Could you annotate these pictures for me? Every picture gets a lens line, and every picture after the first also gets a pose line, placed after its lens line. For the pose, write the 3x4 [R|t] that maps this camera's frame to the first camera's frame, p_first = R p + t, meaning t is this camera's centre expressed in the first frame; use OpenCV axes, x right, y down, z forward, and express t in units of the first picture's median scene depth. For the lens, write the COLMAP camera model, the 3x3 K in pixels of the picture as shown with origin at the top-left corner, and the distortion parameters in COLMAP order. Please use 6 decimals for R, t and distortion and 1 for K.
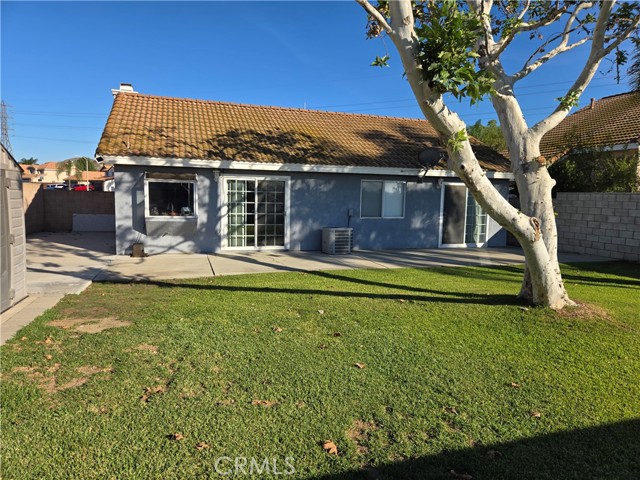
lens RADIAL K [[431.9, 0, 320.1], [0, 431.9, 240.1], [0, 0, 1]] dist [0.052231, -0.020230]
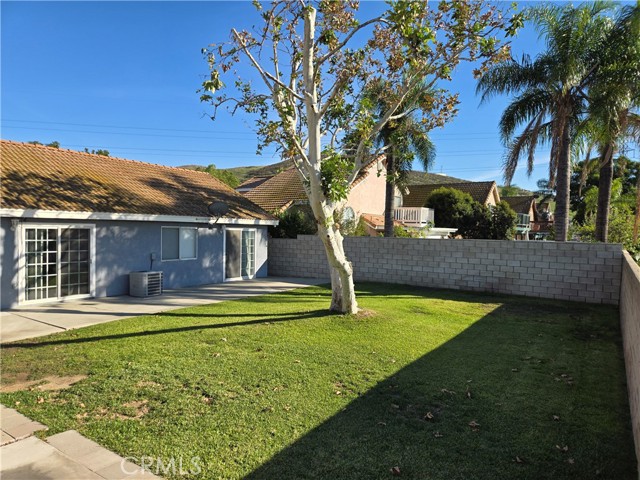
lens RADIAL K [[431.9, 0, 319.0], [0, 431.9, 239.9], [0, 0, 1]] dist [0.052231, -0.020230]
pose [[0.785614, -0.021448, 0.618346, -0.291109], [0.064598, 0.996780, -0.047497, -0.028120], [-0.615336, 0.077258, 0.784470, -0.122072]]
